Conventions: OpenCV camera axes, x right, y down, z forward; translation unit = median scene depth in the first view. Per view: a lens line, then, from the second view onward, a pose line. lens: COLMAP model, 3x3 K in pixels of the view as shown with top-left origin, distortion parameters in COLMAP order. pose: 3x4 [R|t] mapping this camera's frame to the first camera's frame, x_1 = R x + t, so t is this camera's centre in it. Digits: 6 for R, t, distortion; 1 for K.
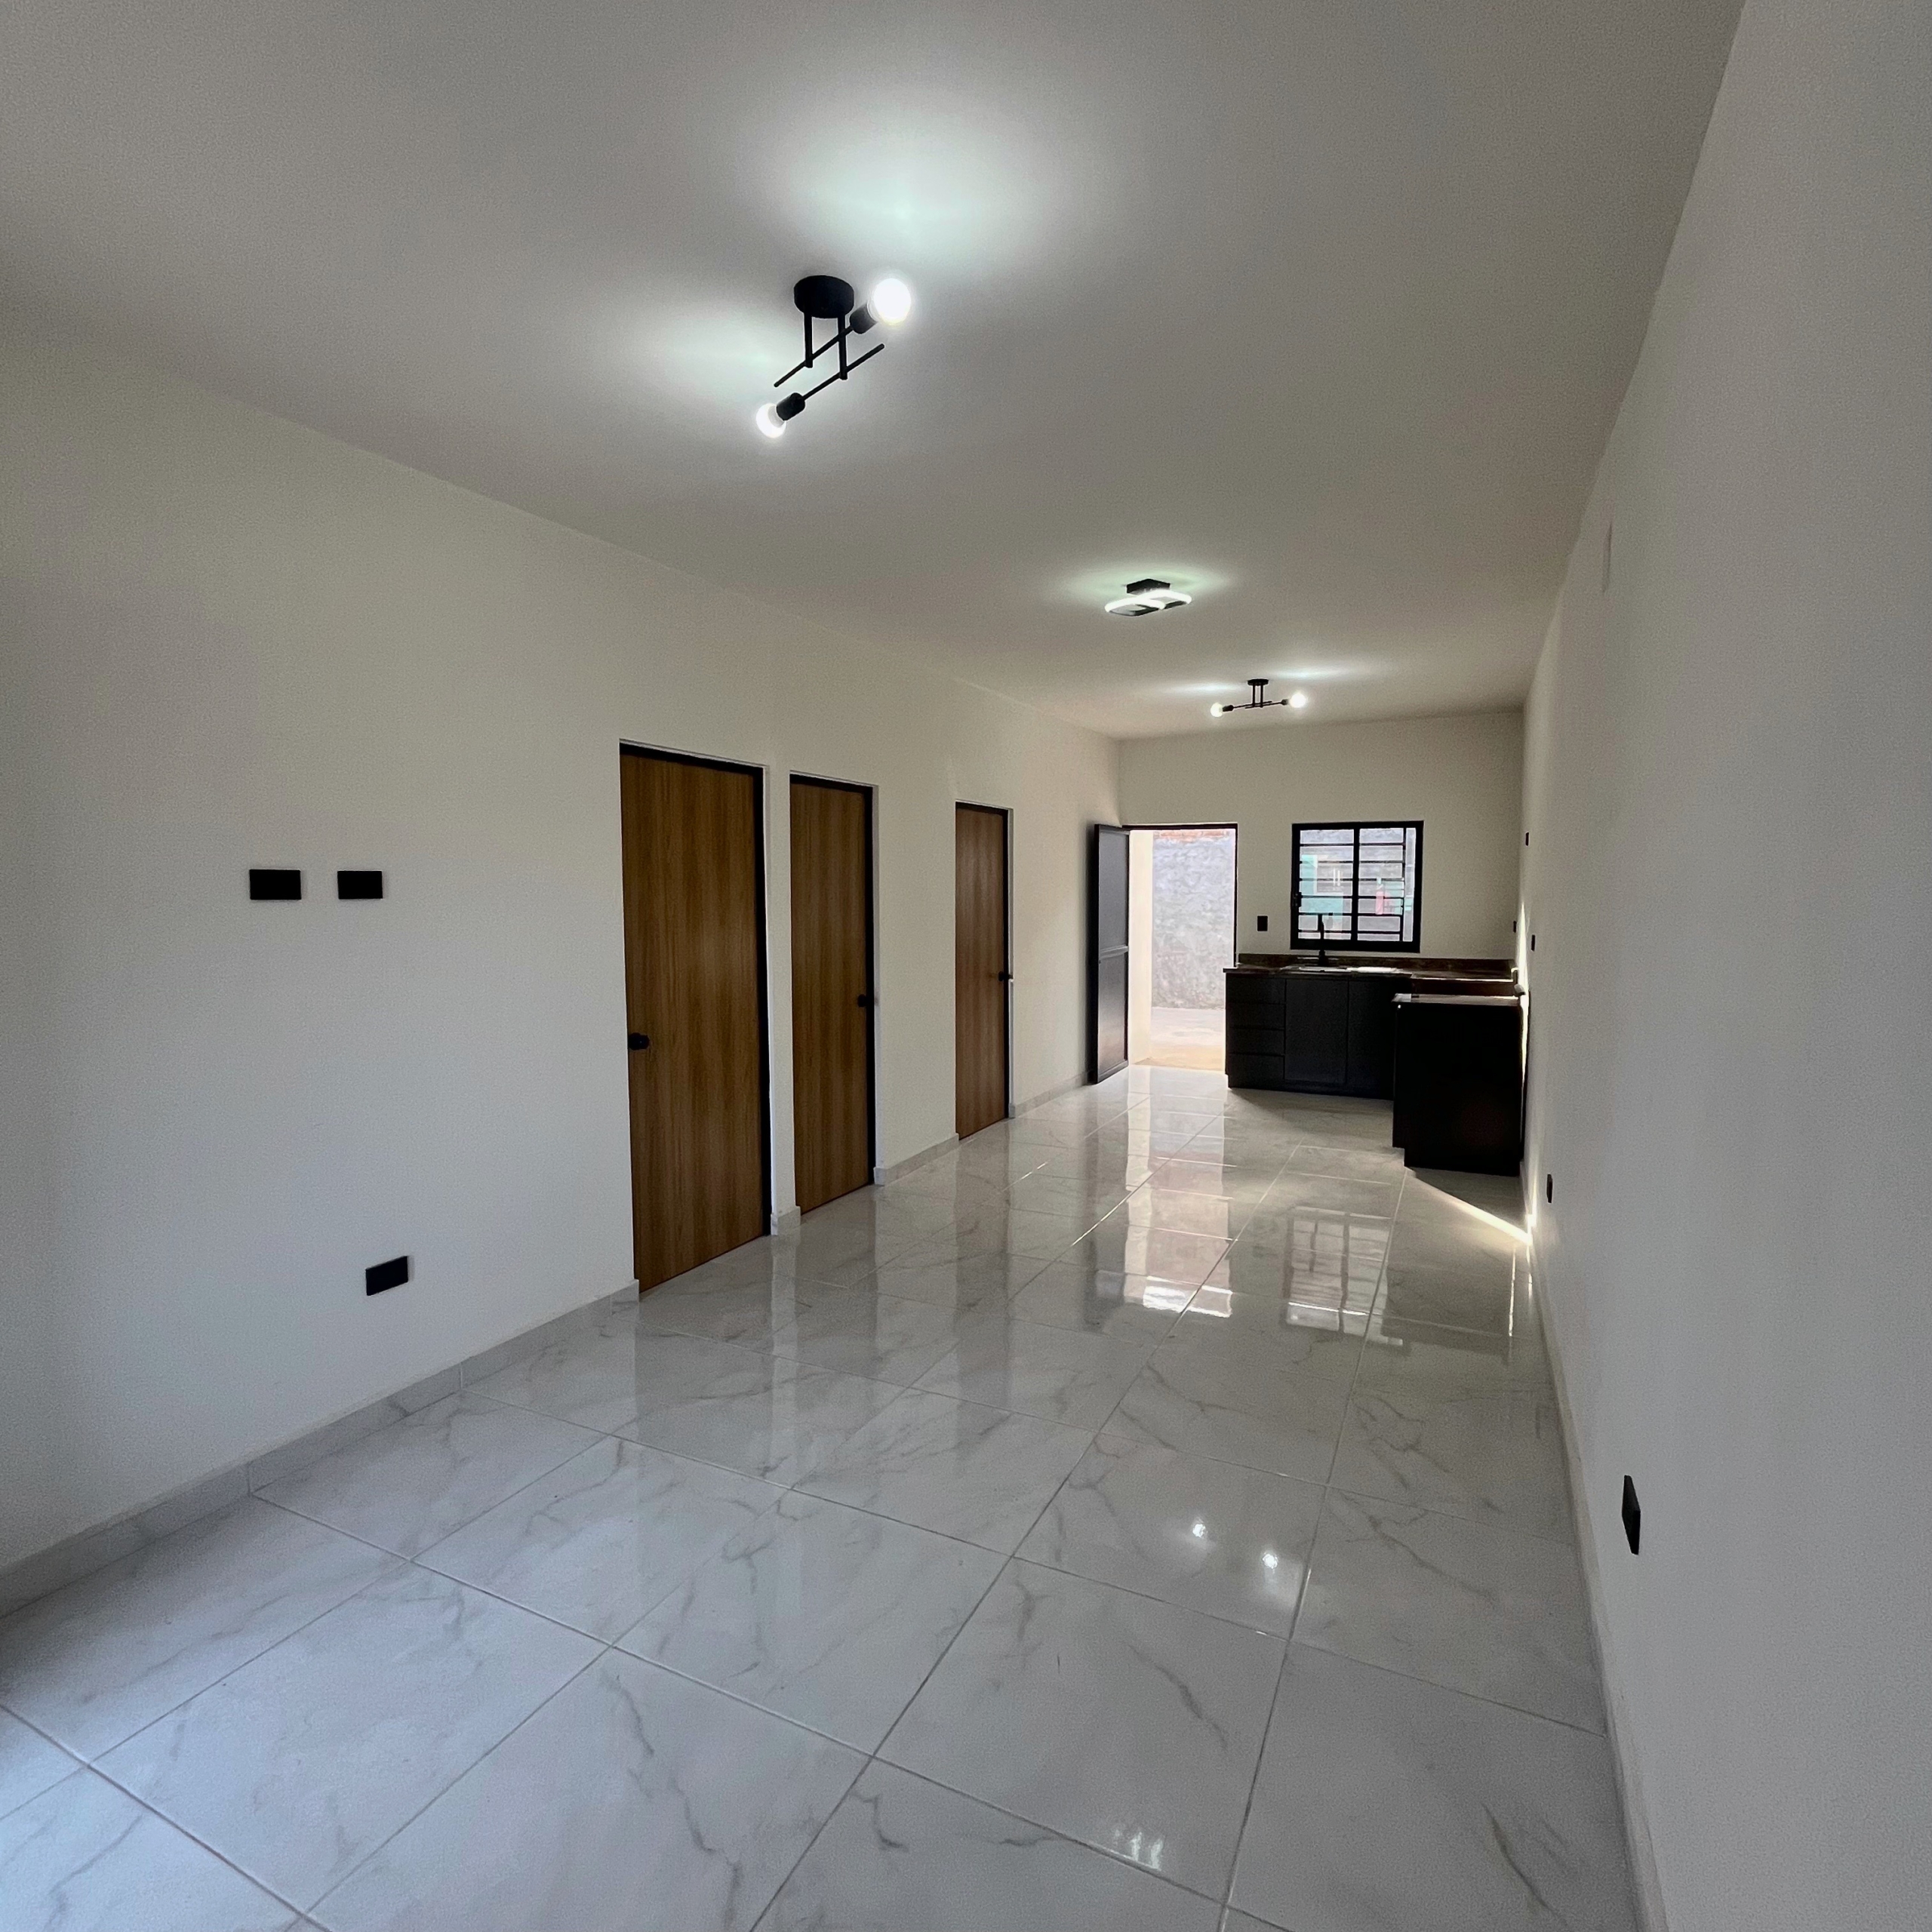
lens RADIAL K [[1041.2, 0, 966.0], [0, 1041.2, 966.0], [0, 0, 1]] dist [-0.001305, -0.001001]
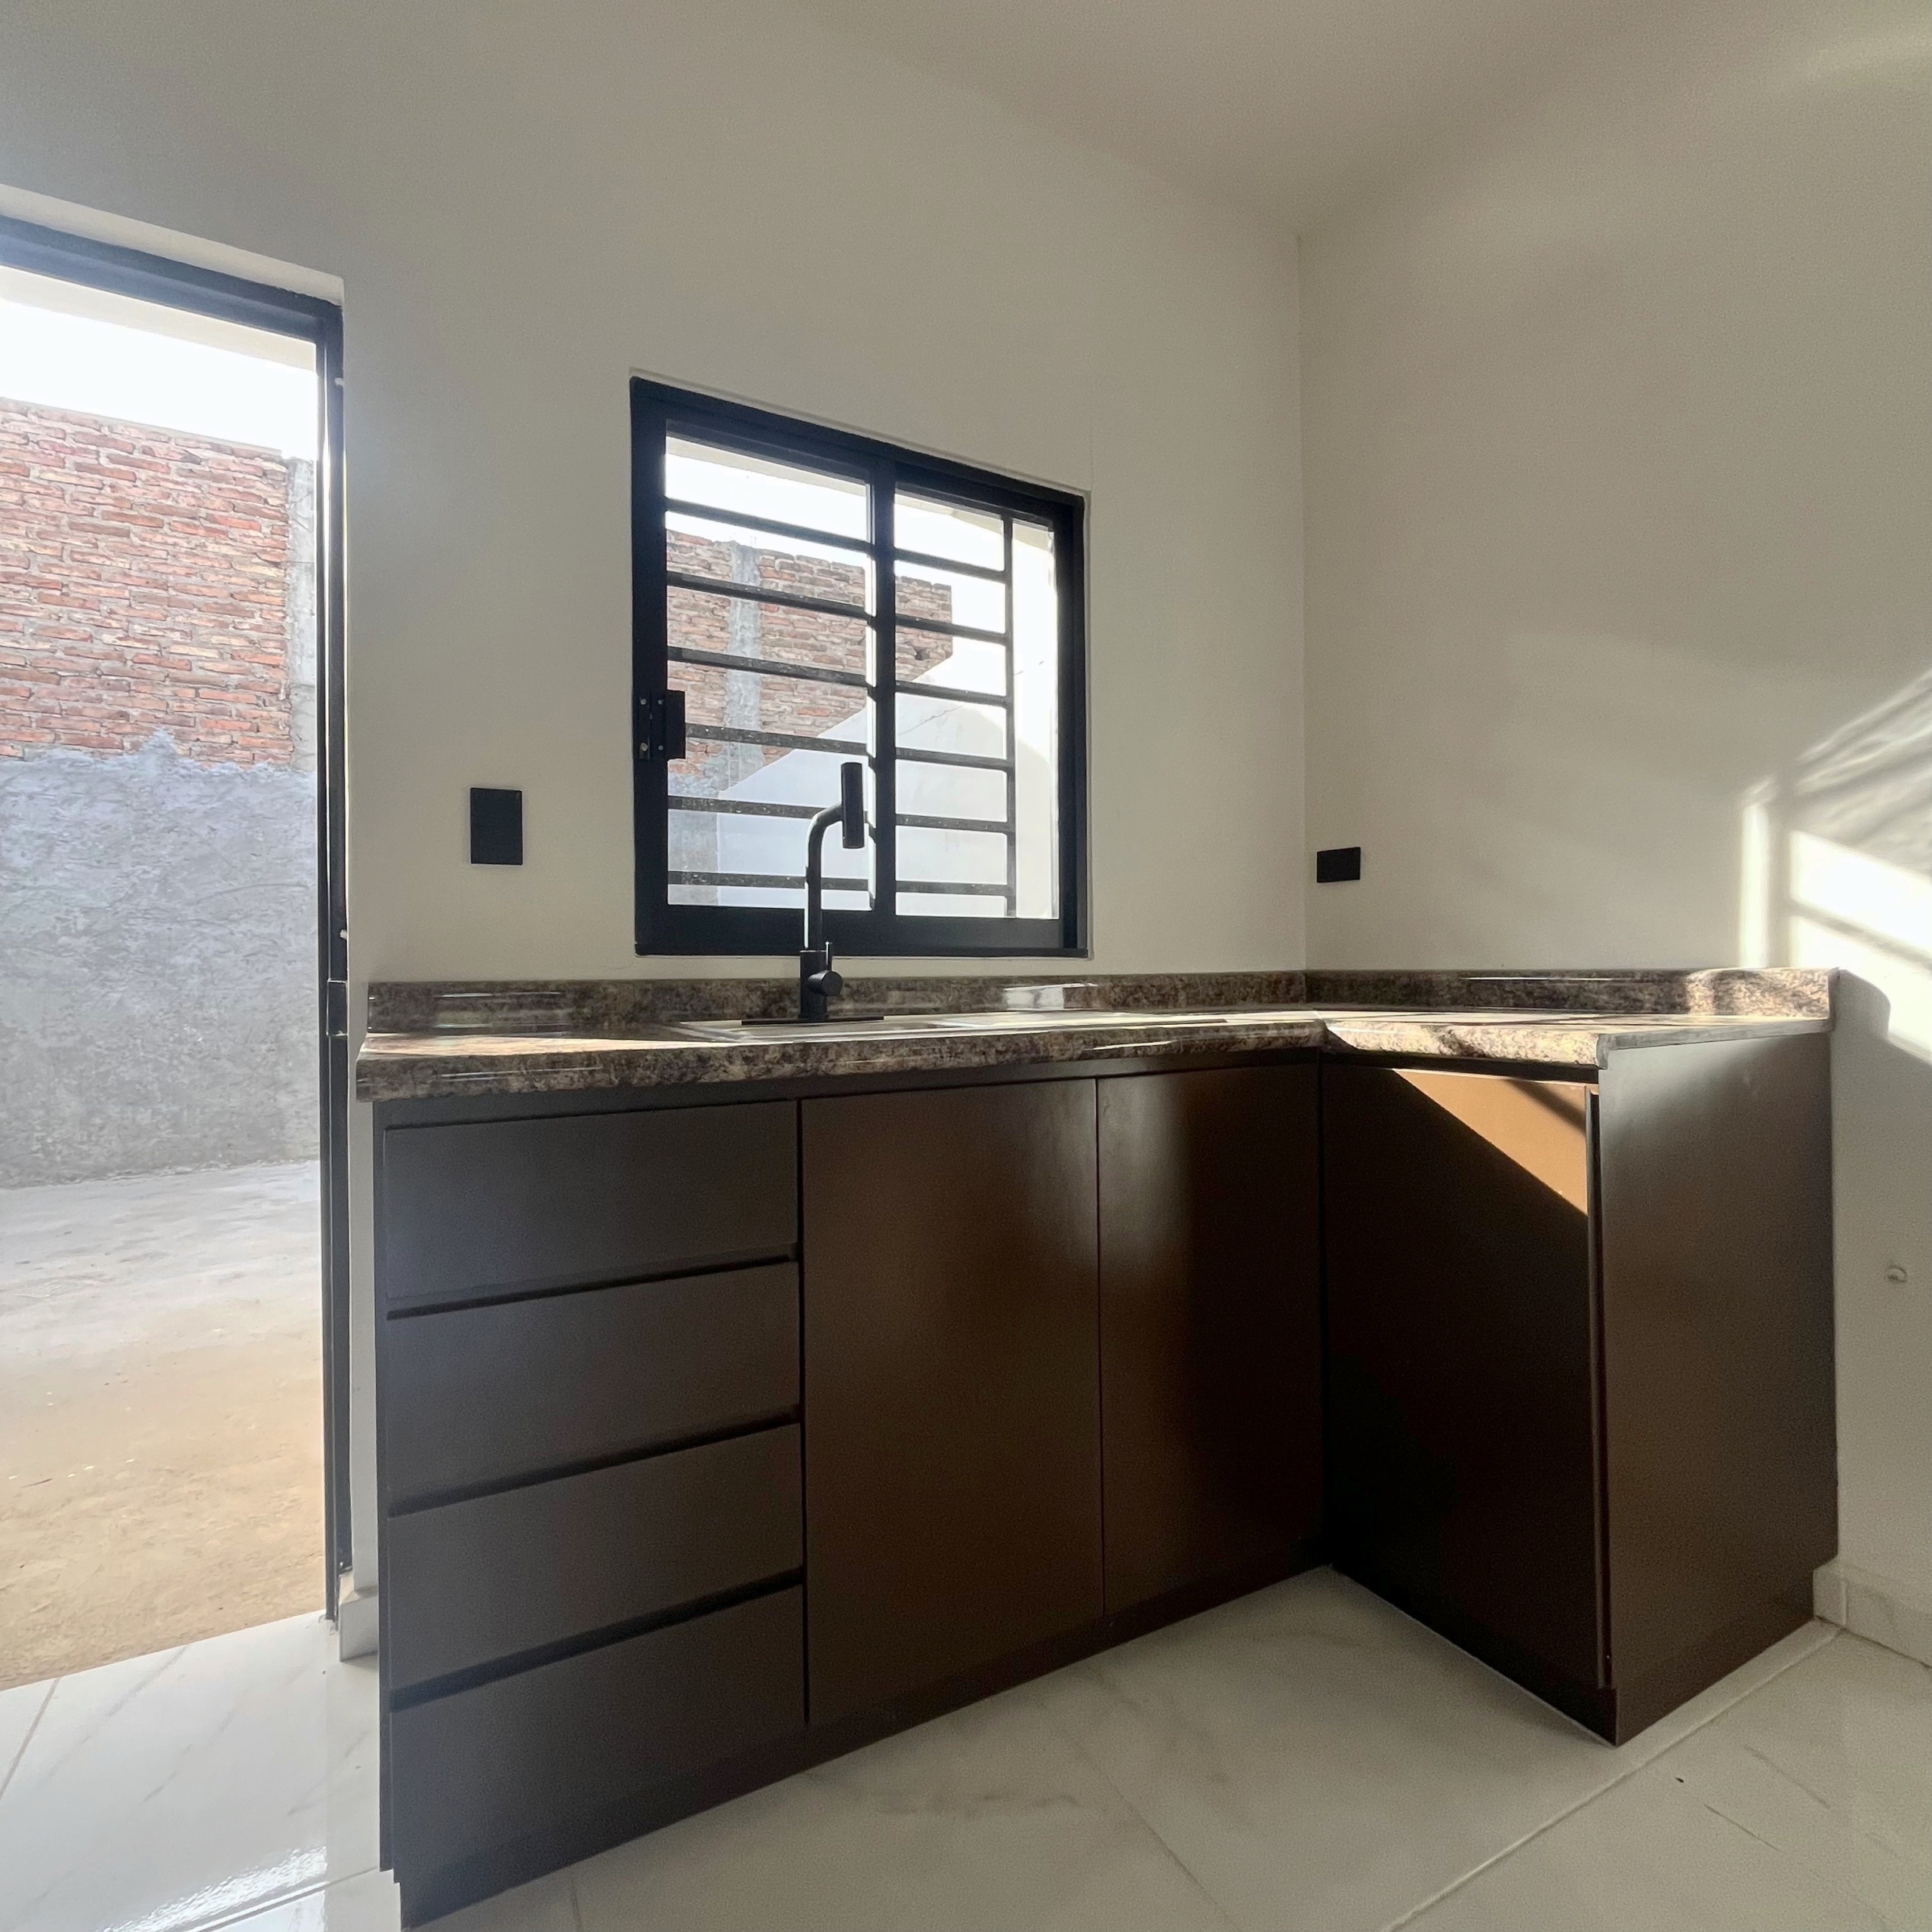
lens RADIAL K [[1041.2, 0, 966.0], [0, 1041.2, 966.0], [0, 0, 1]] dist [-0.001305, -0.001001]
pose [[0.576137, -0.000027, 0.817353, 0.172412], [0.066965, 0.996640, -0.047169, 0.001513], [-0.814605, 0.081910, 0.574203, 0.830685]]
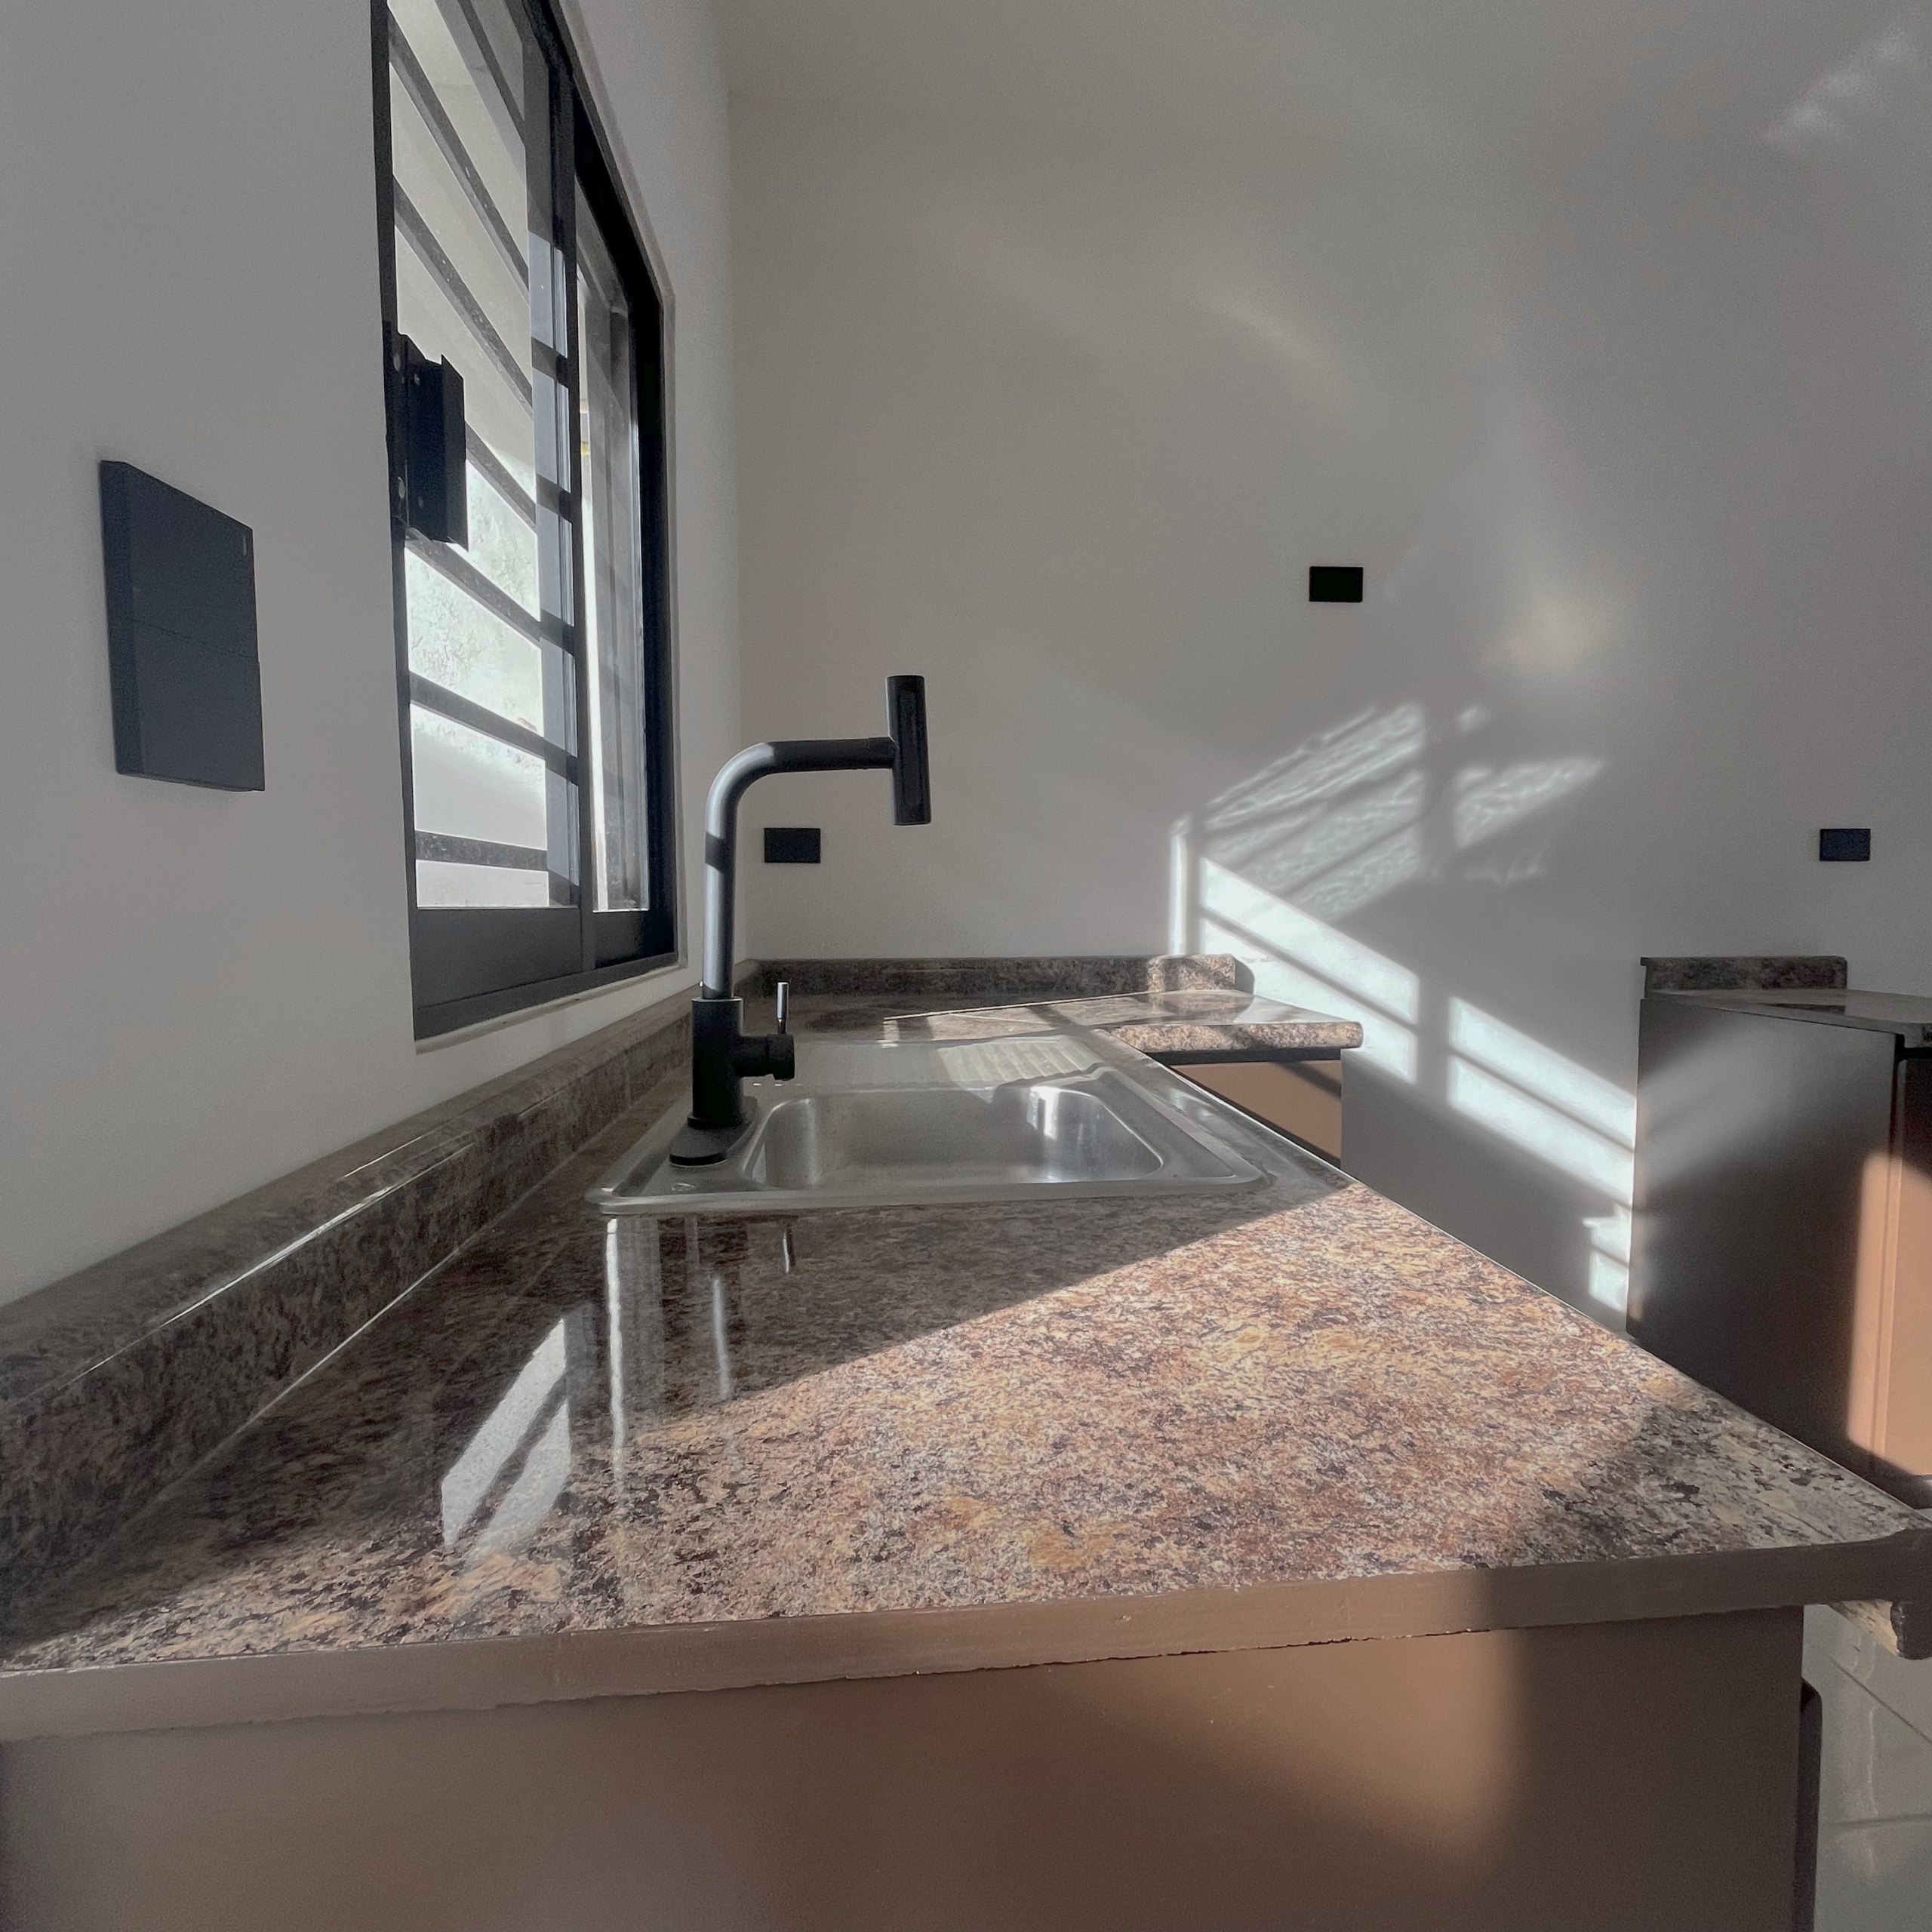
lens RADIAL K [[1041.2, 0, 966.0], [0, 1041.2, 966.0], [0, 0, 1]] dist [-0.001305, -0.001001]
pose [[-0.509203, -0.049960, 0.859195, 0.220585], [0.071730, 0.992377, 0.100215, -0.028691], [-0.857652, 0.112660, -0.501738, 1.025446]]
